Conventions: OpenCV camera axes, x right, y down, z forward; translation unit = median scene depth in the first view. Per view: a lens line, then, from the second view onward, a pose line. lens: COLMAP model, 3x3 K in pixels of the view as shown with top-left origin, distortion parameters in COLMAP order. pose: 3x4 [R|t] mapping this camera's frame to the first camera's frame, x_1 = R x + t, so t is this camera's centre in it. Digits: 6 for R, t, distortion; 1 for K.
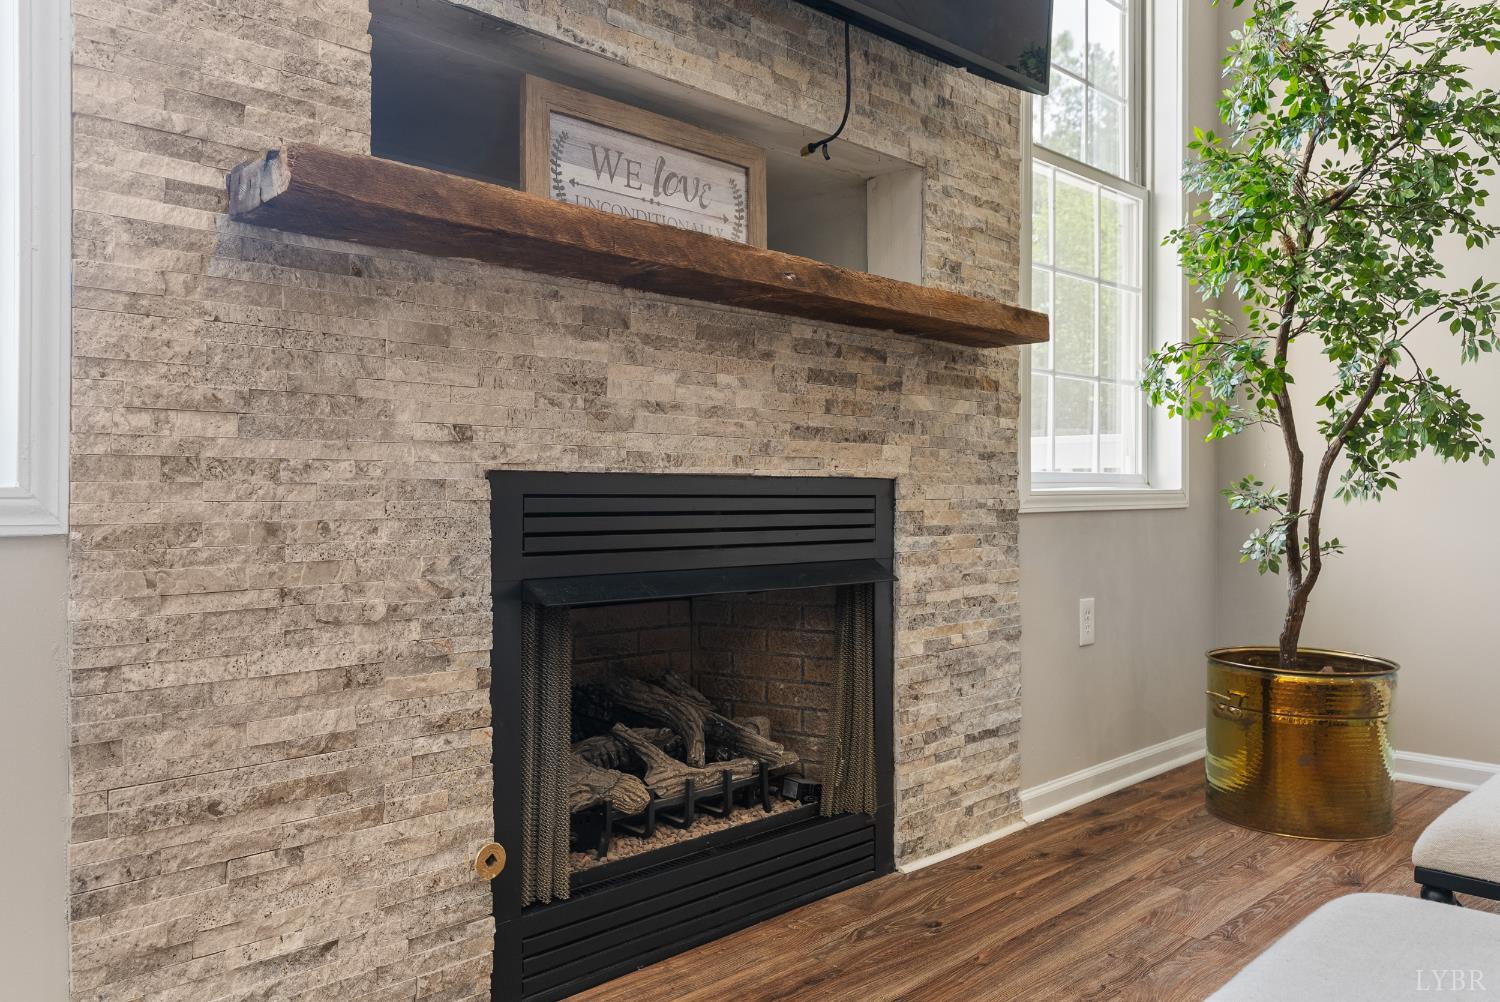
lens RADIAL K [[1185.8, 0, 752.1], [0, 1185.8, 502.1], [0, 0, 1]] dist [-0.007401, 0.002925]
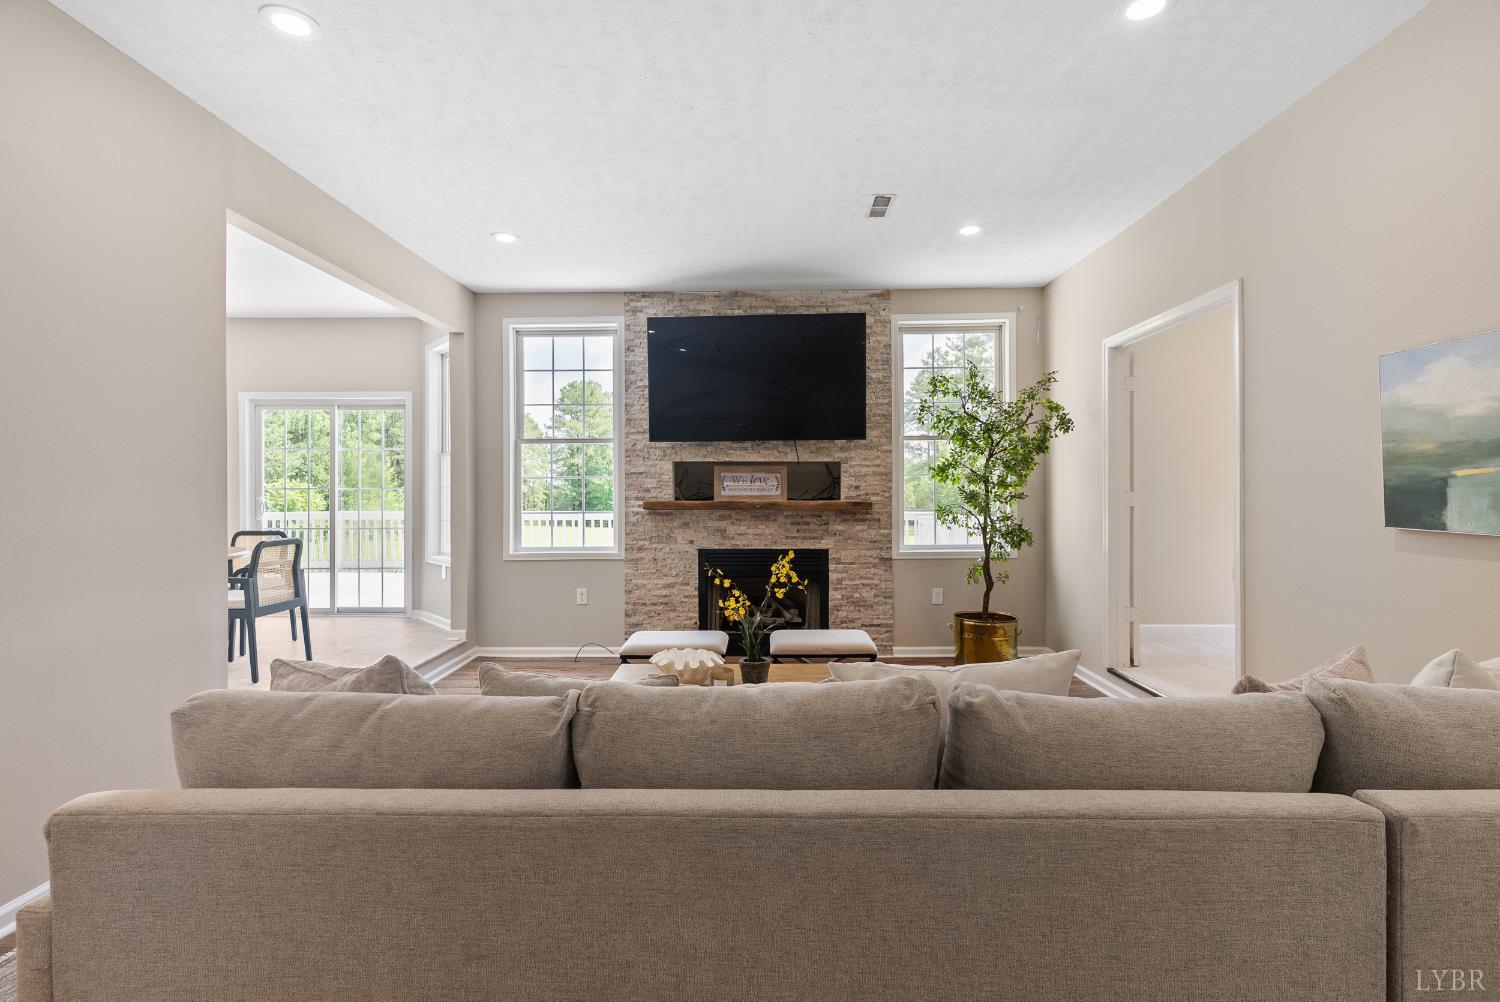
lens RADIAL K [[732.3, 0, 749.2], [0, 732.3, 495.5], [0, 0, 1]] dist [0.006227, -0.000175]
pose [[0.668725, -0.000925, -0.743509, 1.862609], [-0.001204, 0.999997, -0.002327, -0.203361], [0.743509, 0.002451, 0.668722, -0.787038]]
